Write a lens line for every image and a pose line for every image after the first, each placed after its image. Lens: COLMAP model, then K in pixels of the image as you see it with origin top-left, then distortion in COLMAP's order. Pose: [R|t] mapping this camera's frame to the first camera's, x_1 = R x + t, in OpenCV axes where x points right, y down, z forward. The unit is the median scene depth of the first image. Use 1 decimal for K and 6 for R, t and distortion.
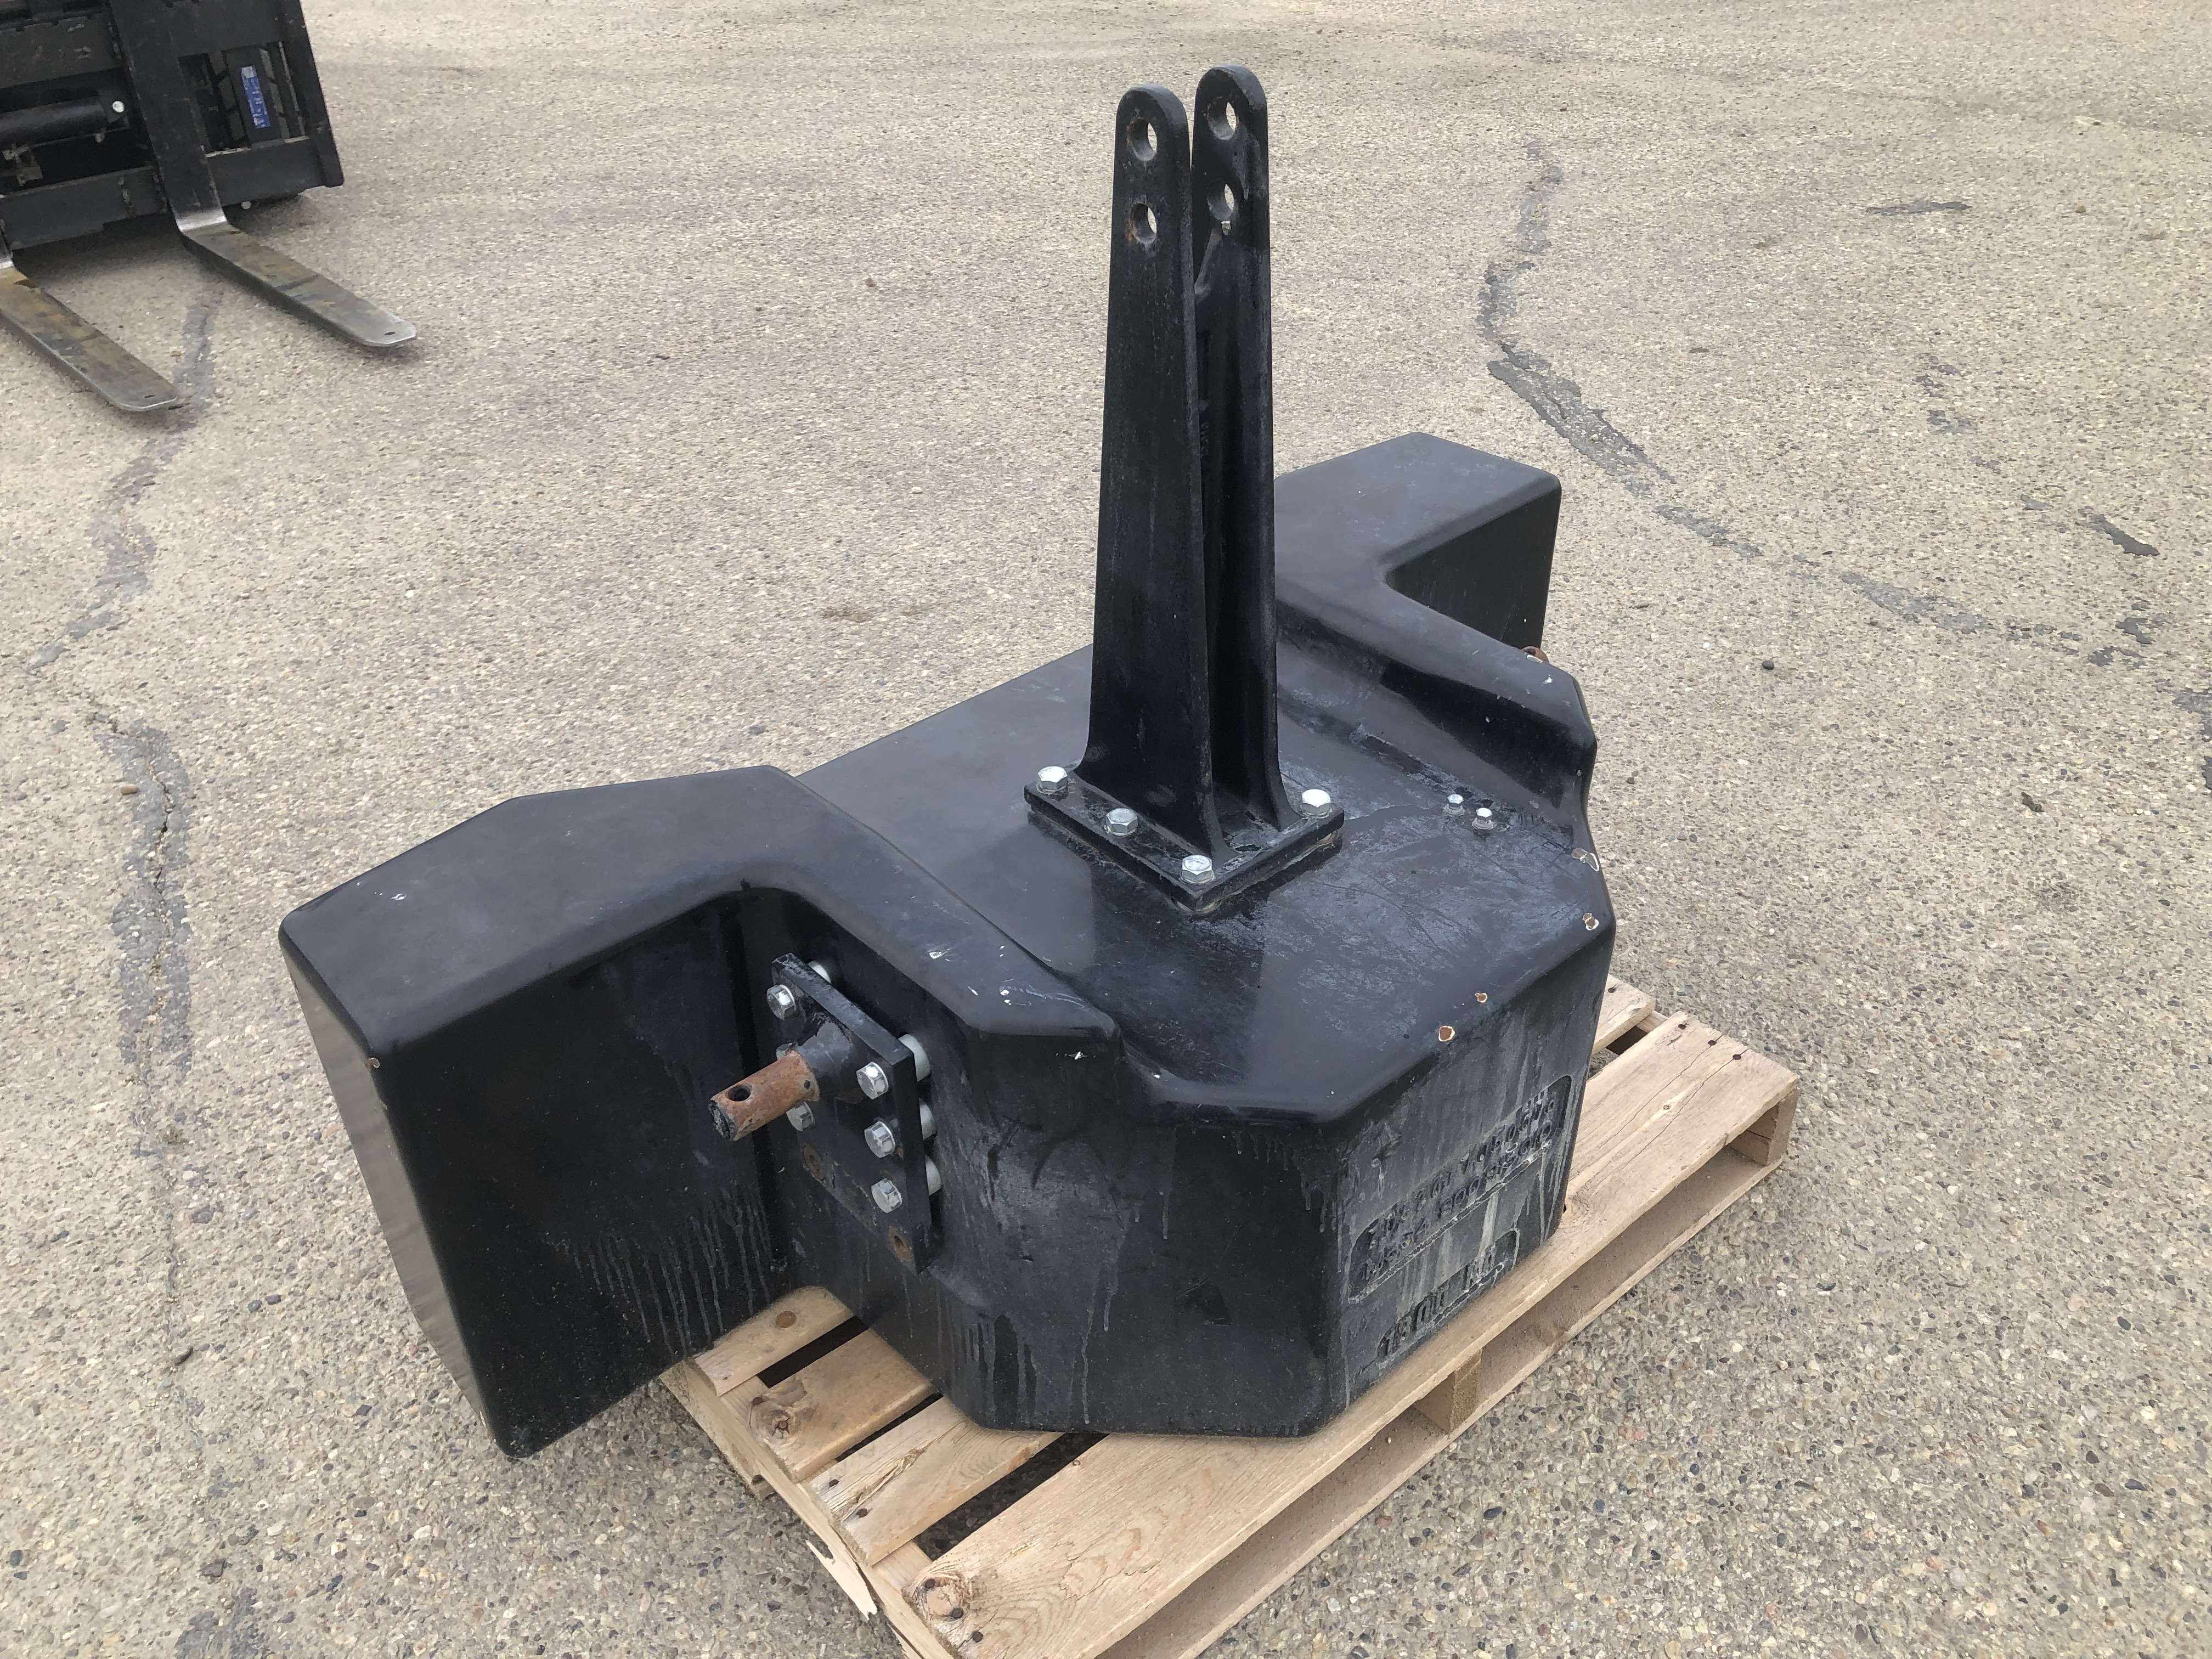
lens RADIAL K [[1801.1, 0, 1087.9], [0, 1801.1, 823.4], [0, 0, 1]] dist [0.016572, -0.004614]
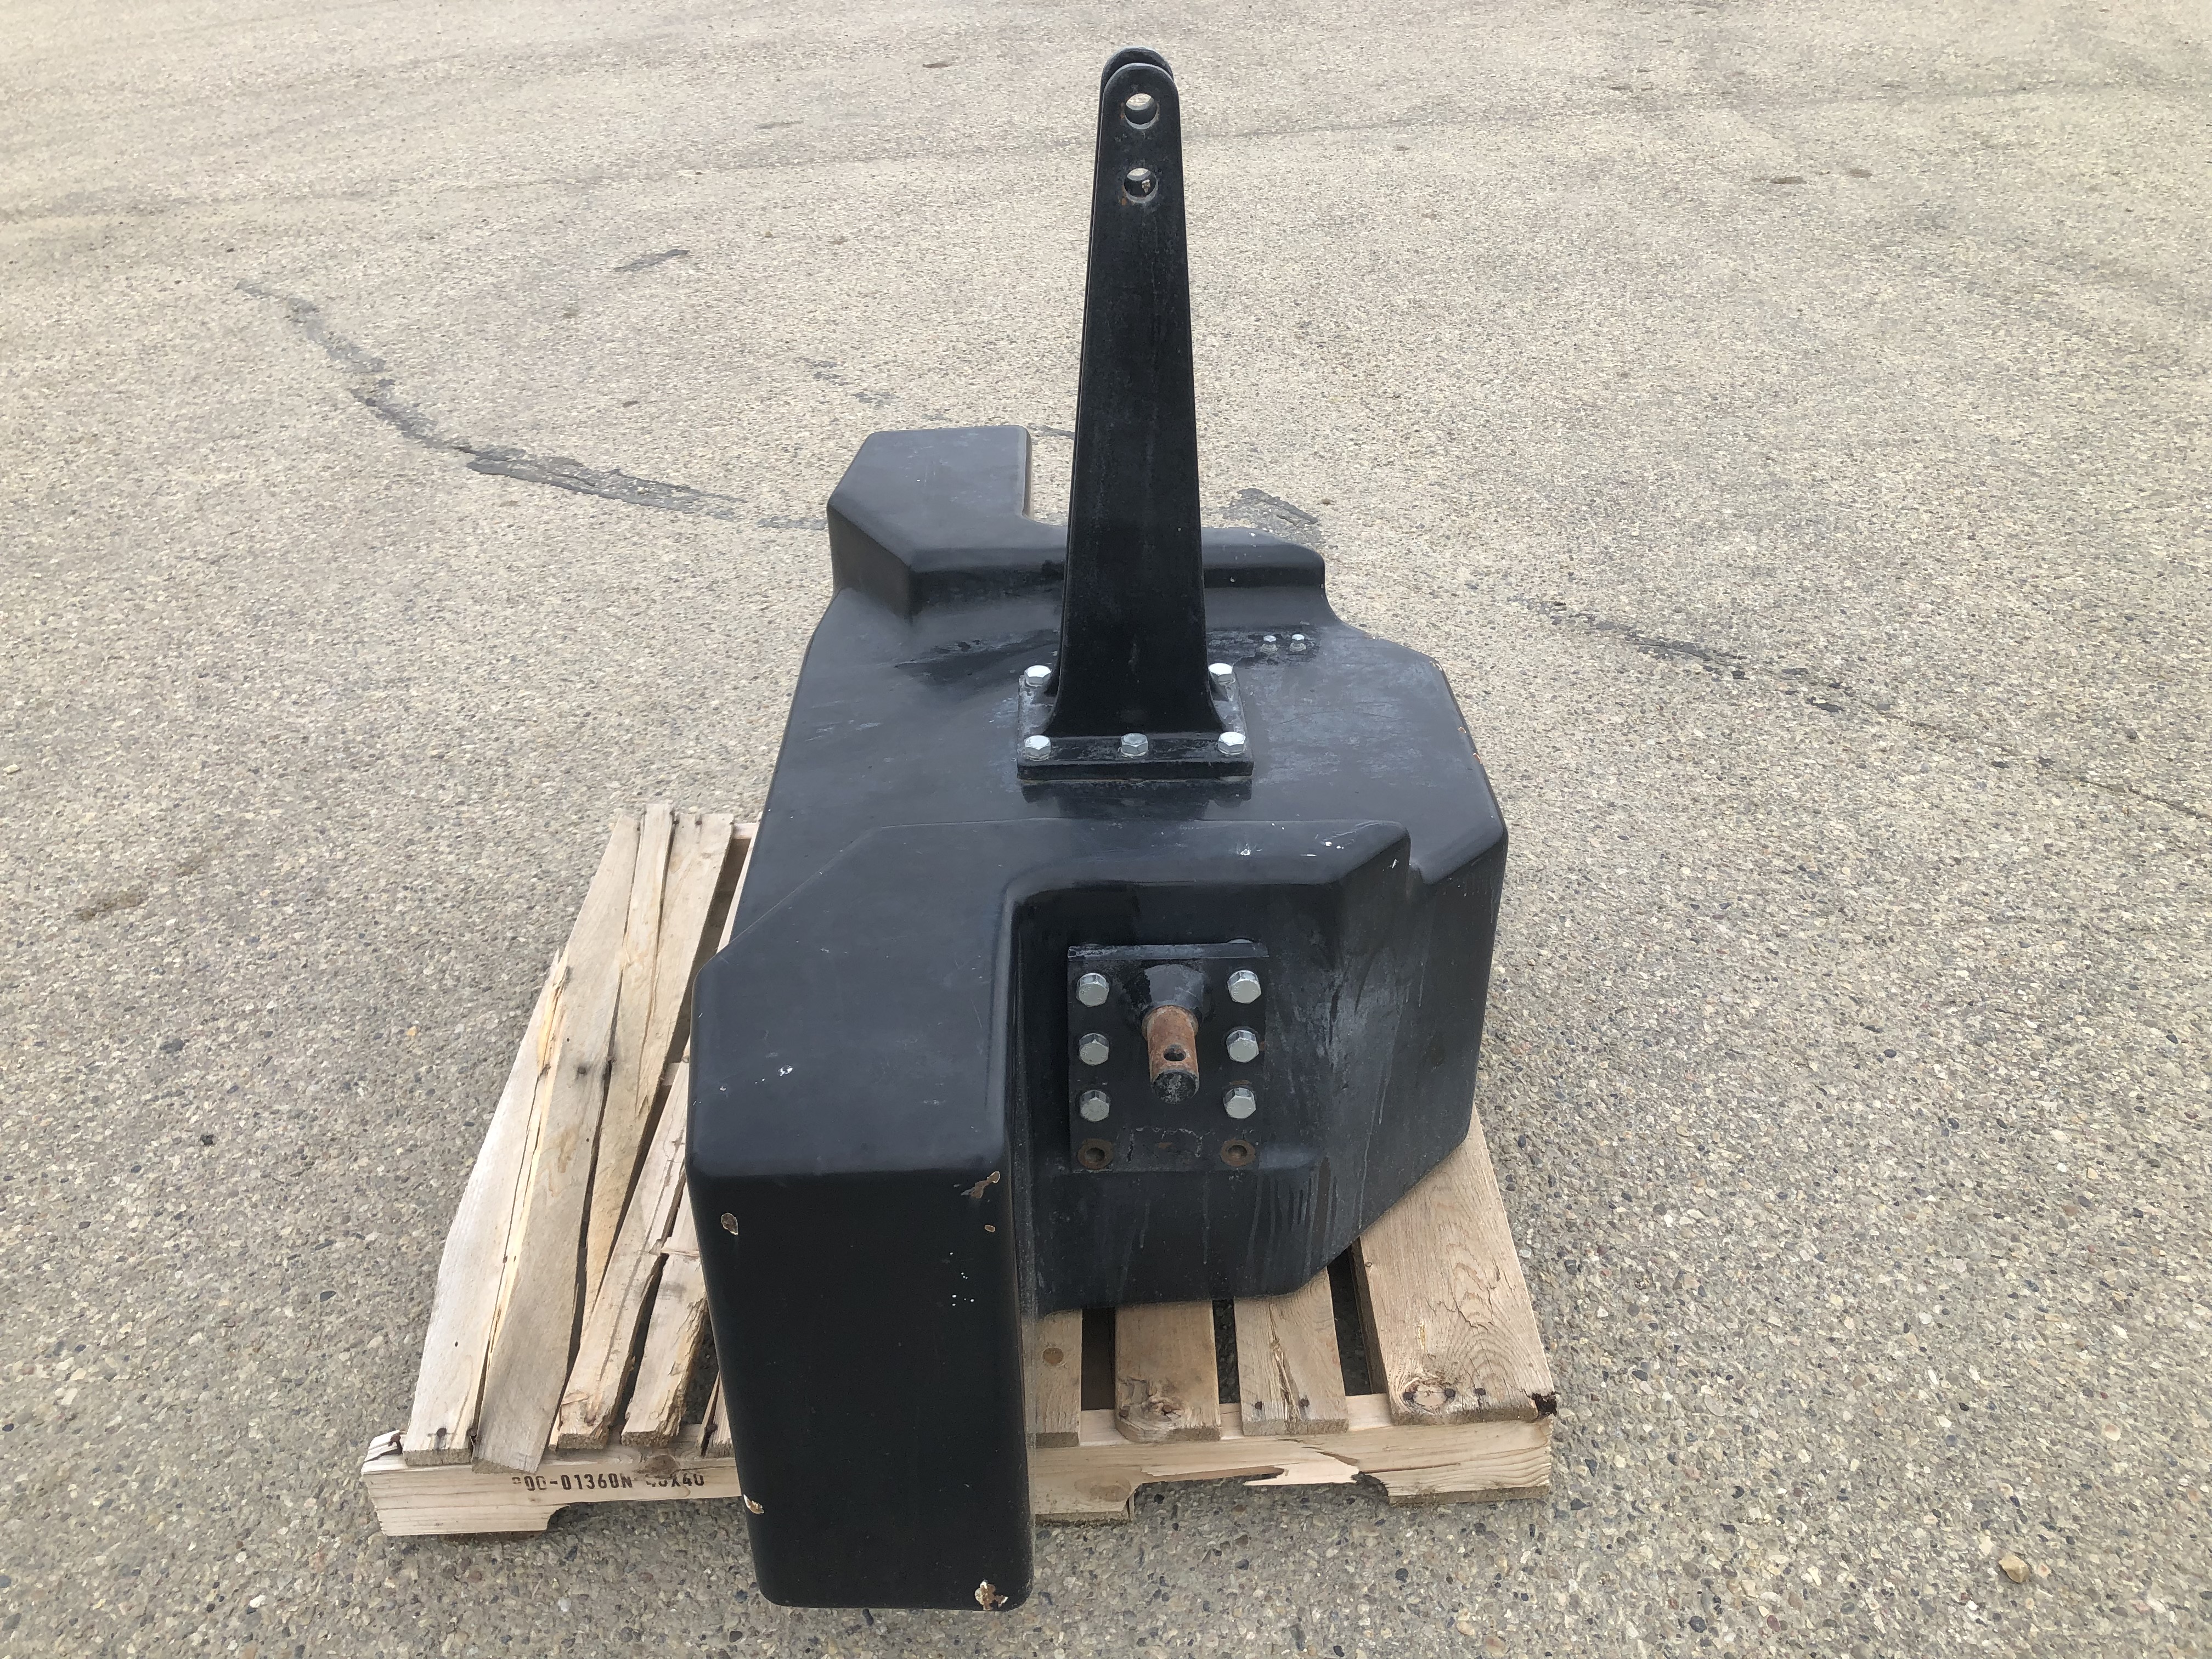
lens RADIAL K [[1801.1, 0, 1088.1], [0, 1801.1, 825.3], [0, 0, 1]] dist [0.016572, -0.004614]
pose [[0.646651, -0.394153, 0.653059, -0.601415], [0.436687, 0.893260, 0.106724, -0.070873], [-0.625417, 0.216169, 0.749749, 0.165292]]
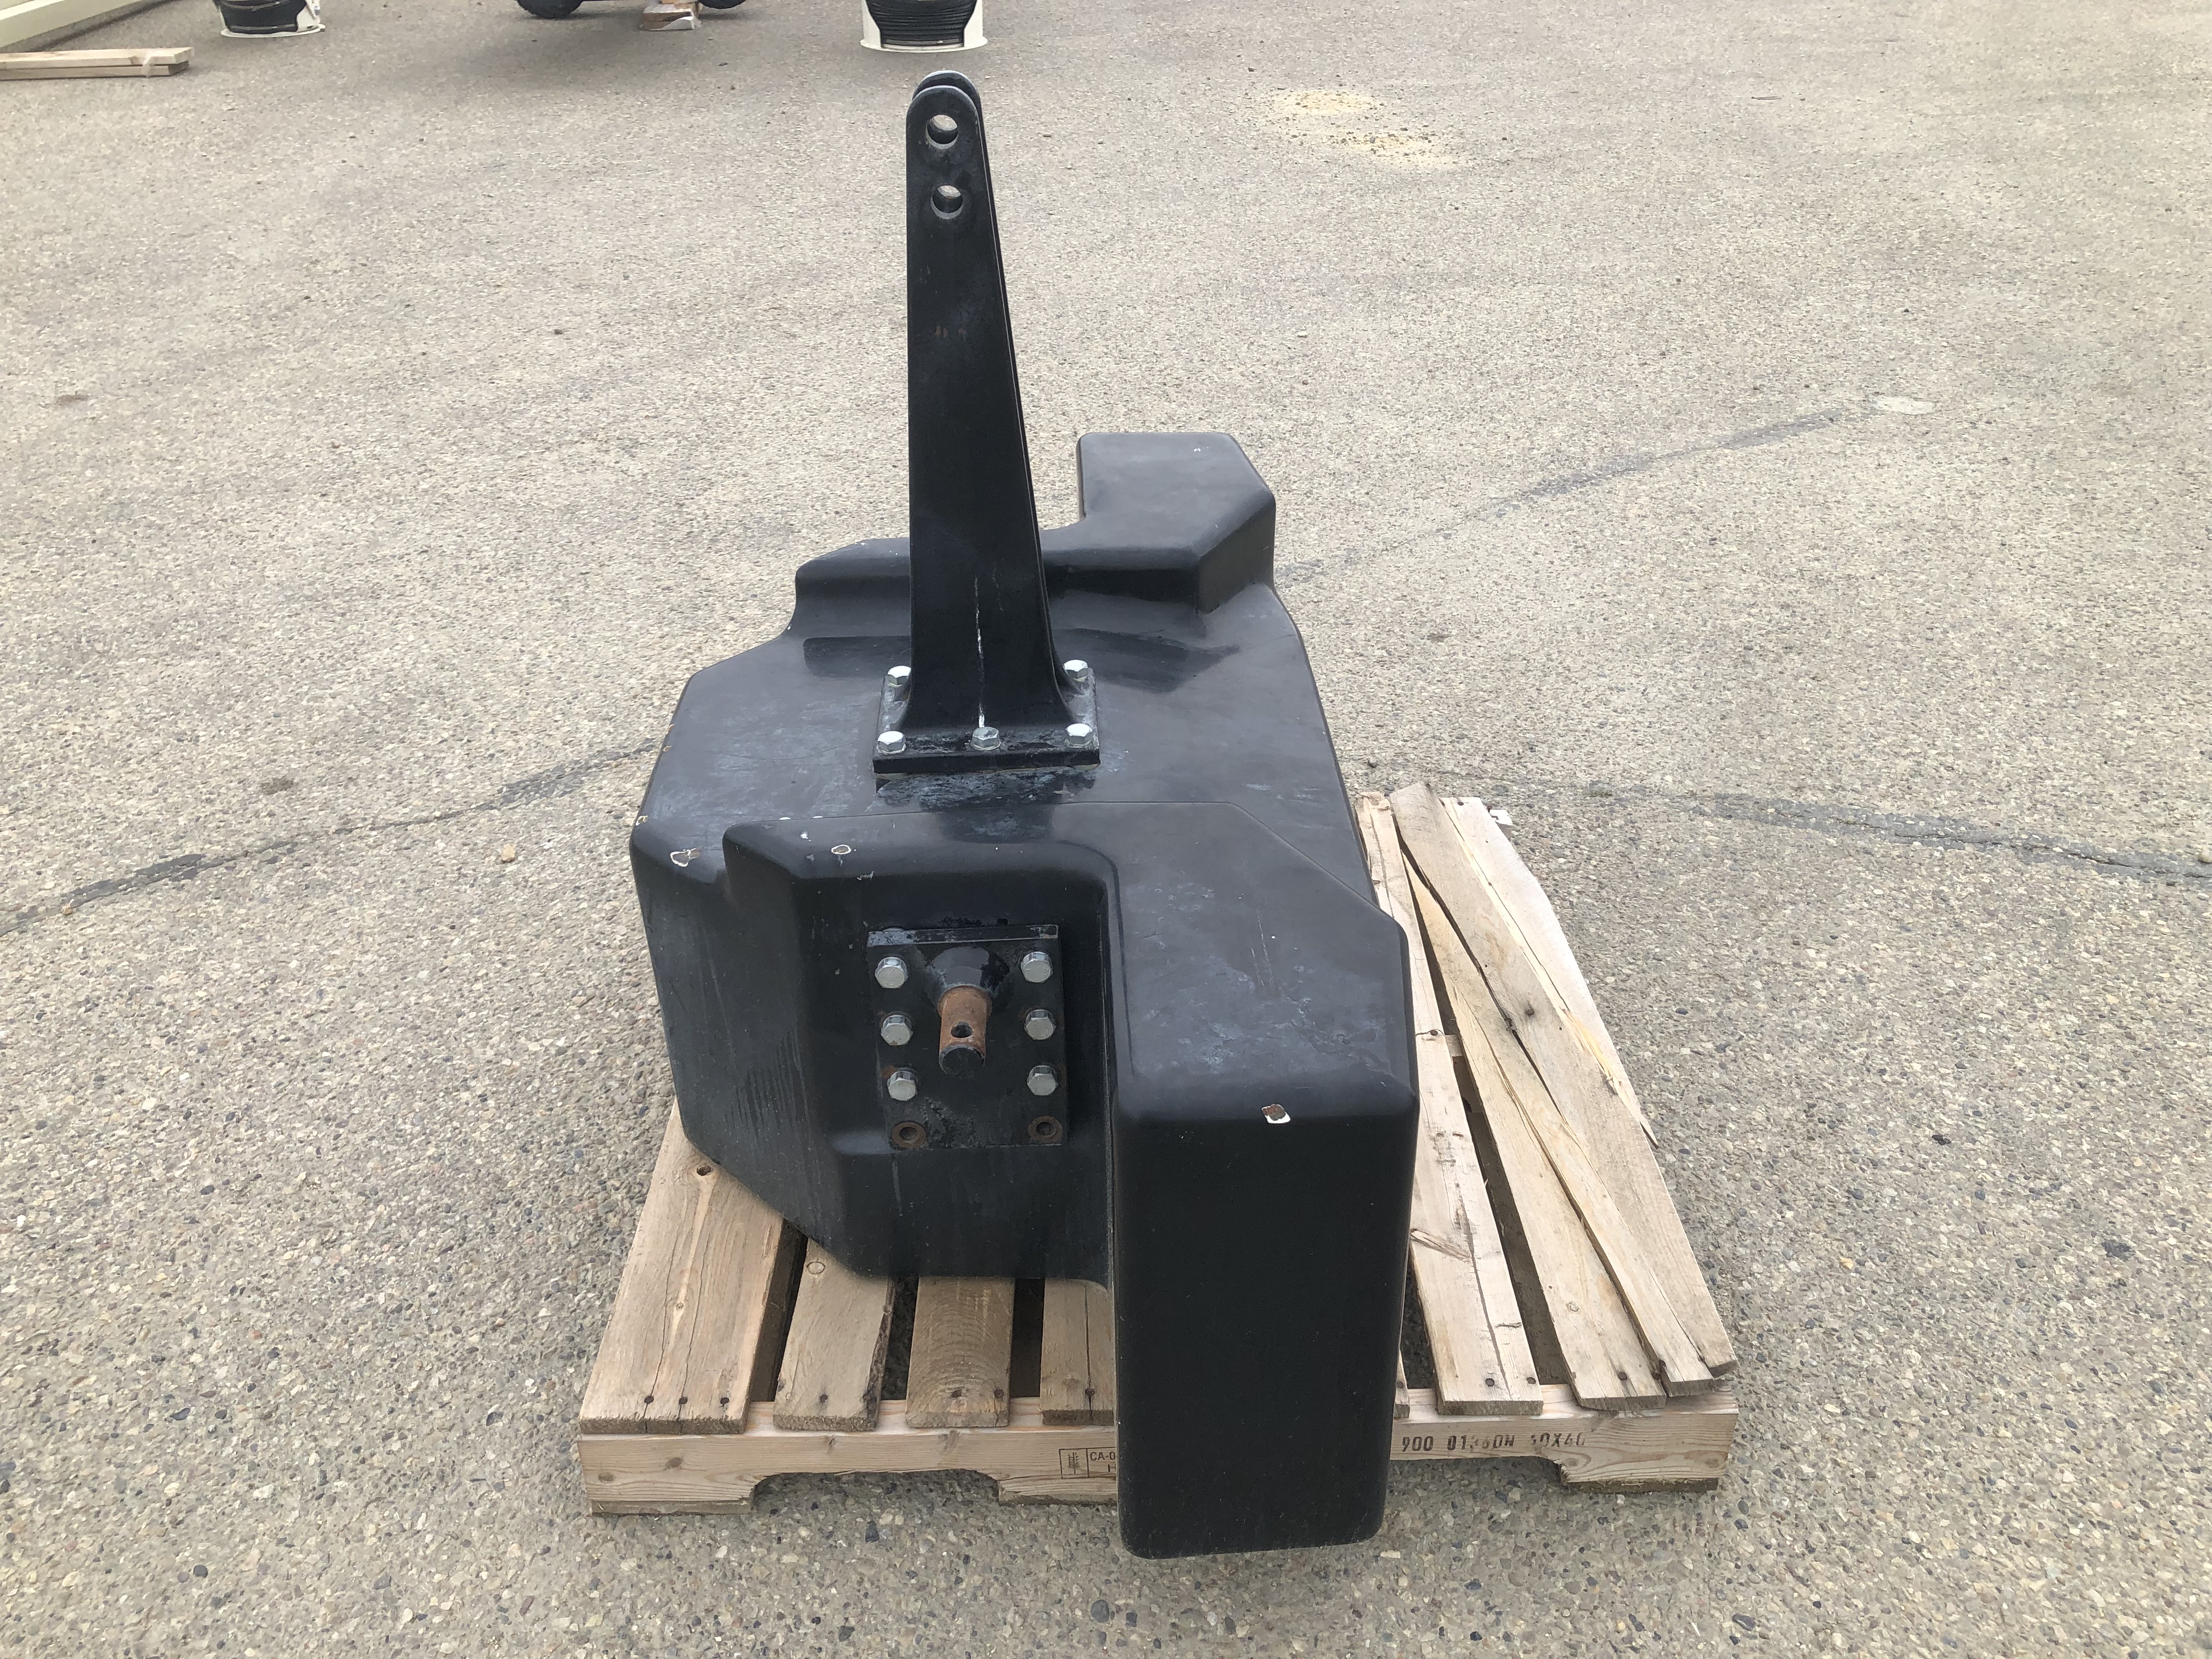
lens RADIAL K [[1801.1, 0, 1092.1], [0, 1801.1, 819.3], [0, 0, 1]] dist [0.016572, -0.004614]
pose [[-0.637937, 0.434927, -0.635512, 0.649239], [-0.411092, 0.505492, 0.758605, -0.741396], [0.651184, 0.745196, -0.143677, 1.056598]]
